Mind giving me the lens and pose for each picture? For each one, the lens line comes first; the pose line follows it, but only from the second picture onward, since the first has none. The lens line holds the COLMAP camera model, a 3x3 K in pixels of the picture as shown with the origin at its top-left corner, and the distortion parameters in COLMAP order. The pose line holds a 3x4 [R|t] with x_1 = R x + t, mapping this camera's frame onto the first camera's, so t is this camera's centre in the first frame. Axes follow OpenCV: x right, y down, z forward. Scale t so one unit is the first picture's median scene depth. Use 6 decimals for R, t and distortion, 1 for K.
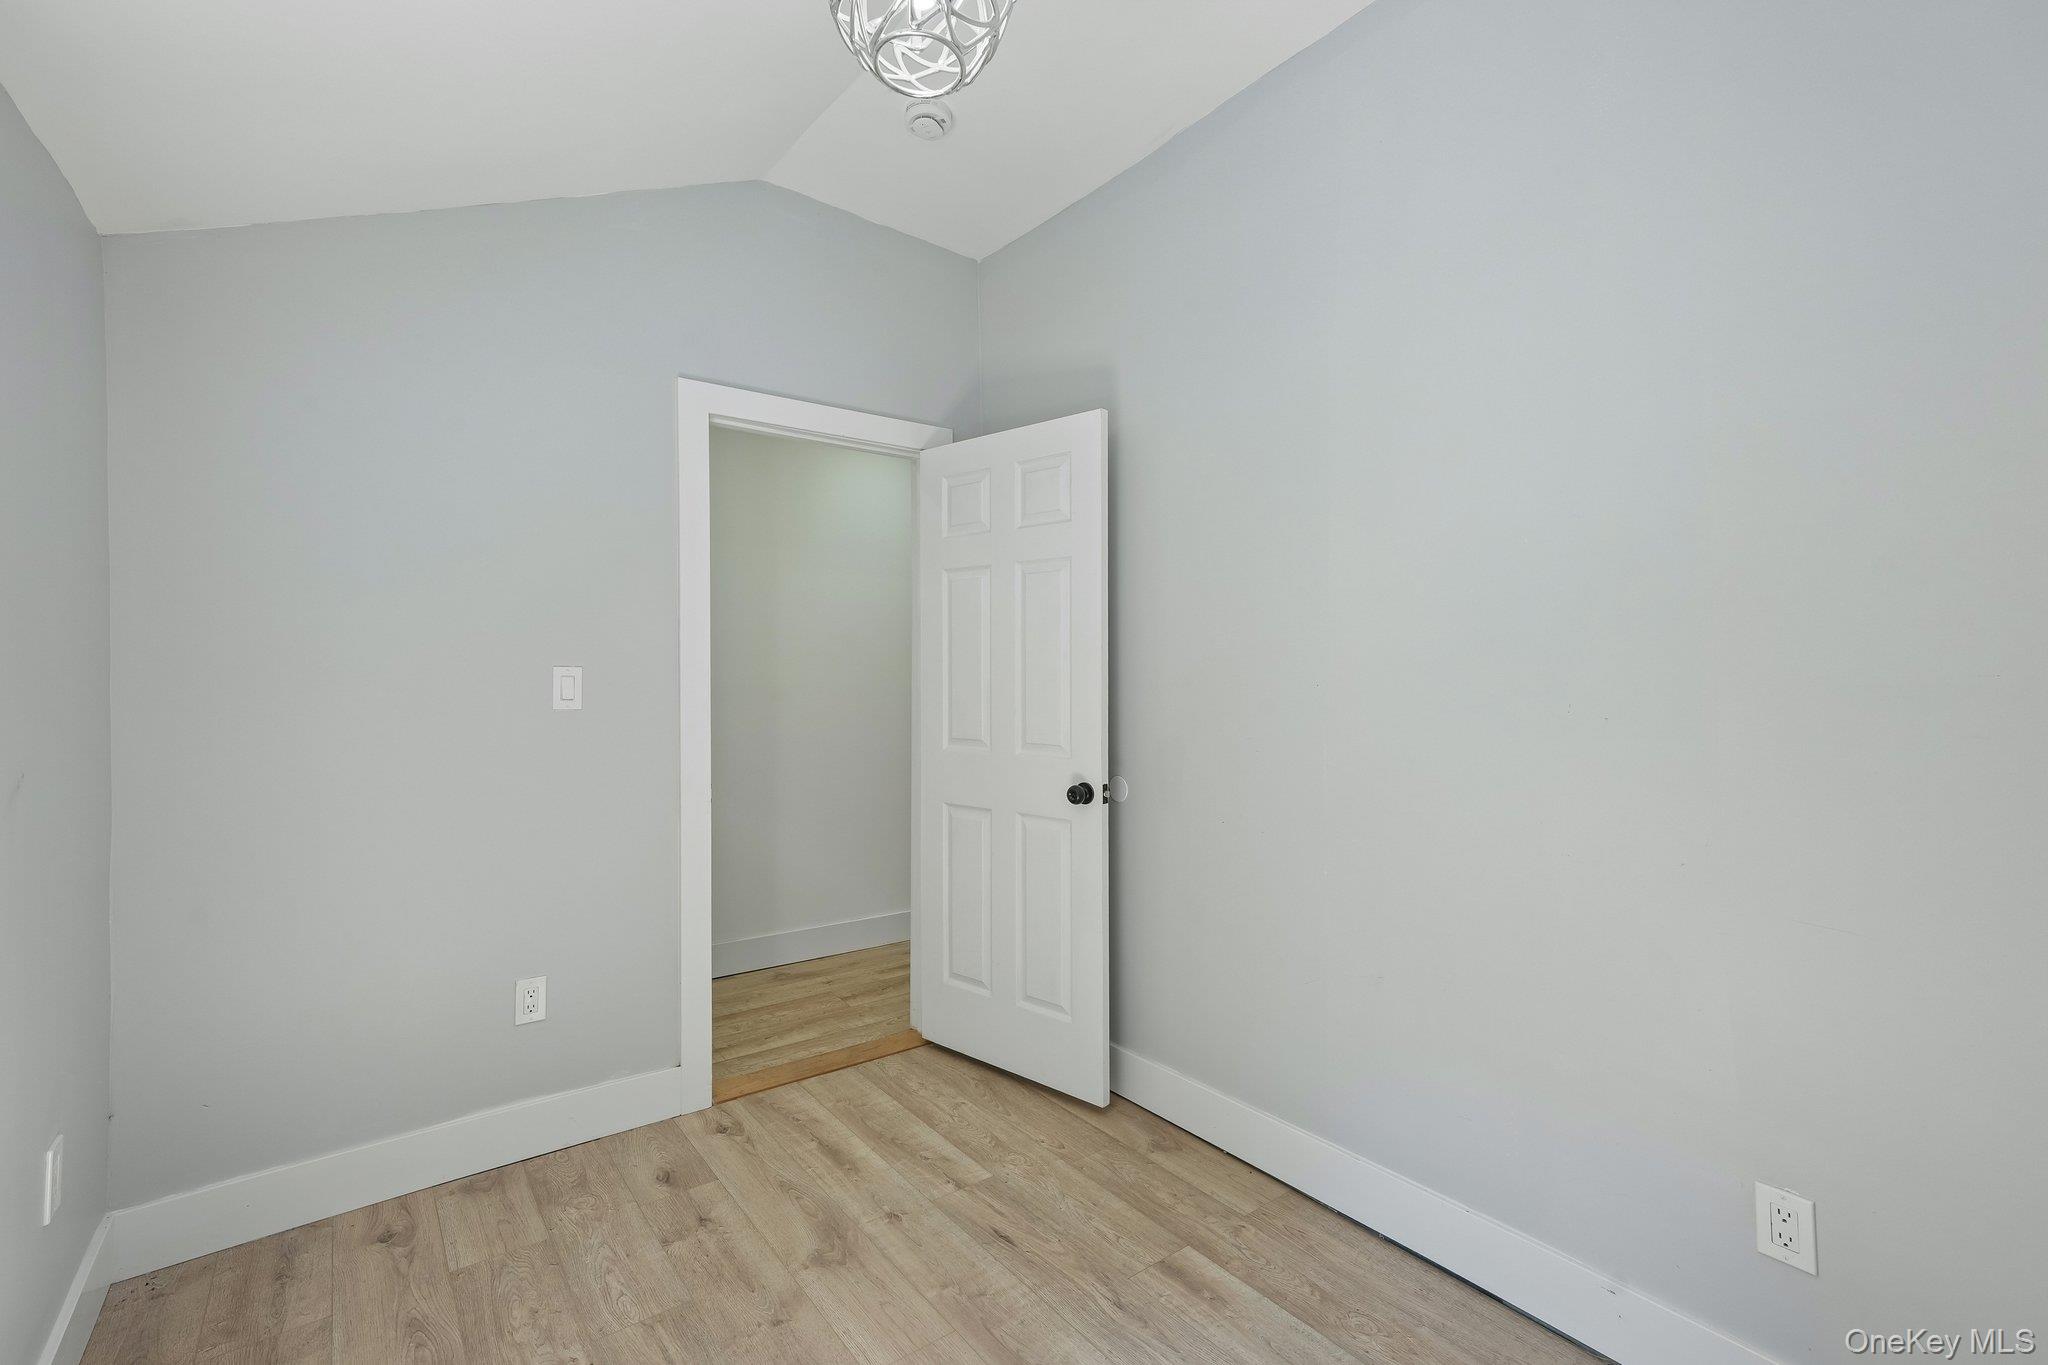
lens RADIAL K [[896.1, 0, 1018.8], [0, 896.1, 673.8], [0, 0, 1]] dist [-0.002225, 0.014253]
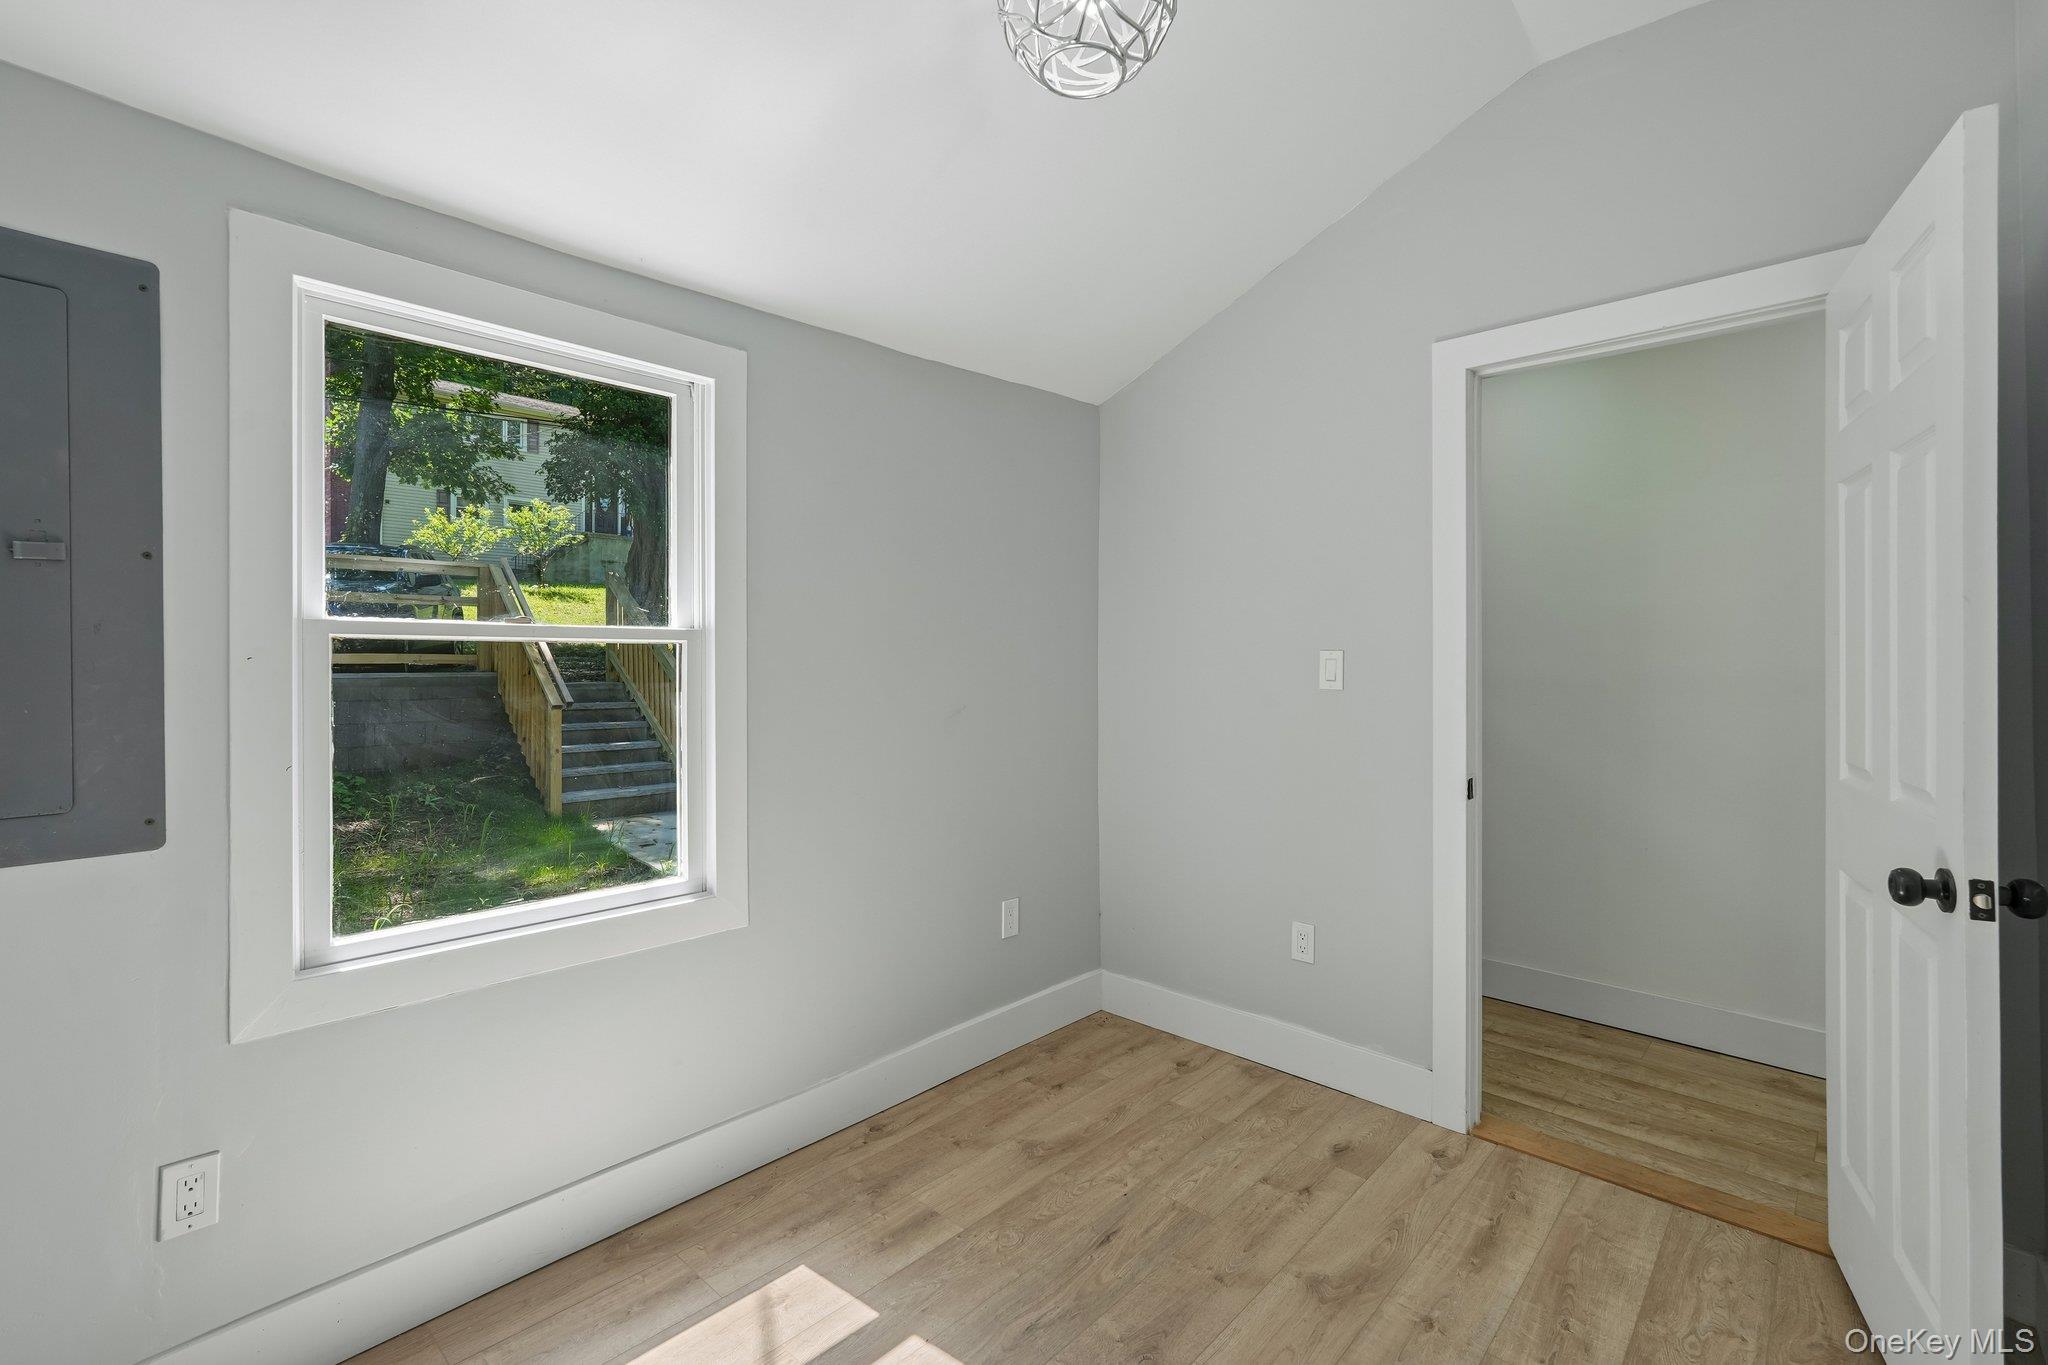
lens RADIAL K [[899.3, 0, 988.7], [0, 899.3, 657.8], [0, 0, 1]] dist [0.004479, -0.000584]
pose [[0.165183, -0.001945, -0.986261, 0.527797], [-0.000192, 0.999998, -0.002004, 0.003909], [0.986263, 0.000520, 0.165182, 0.415622]]
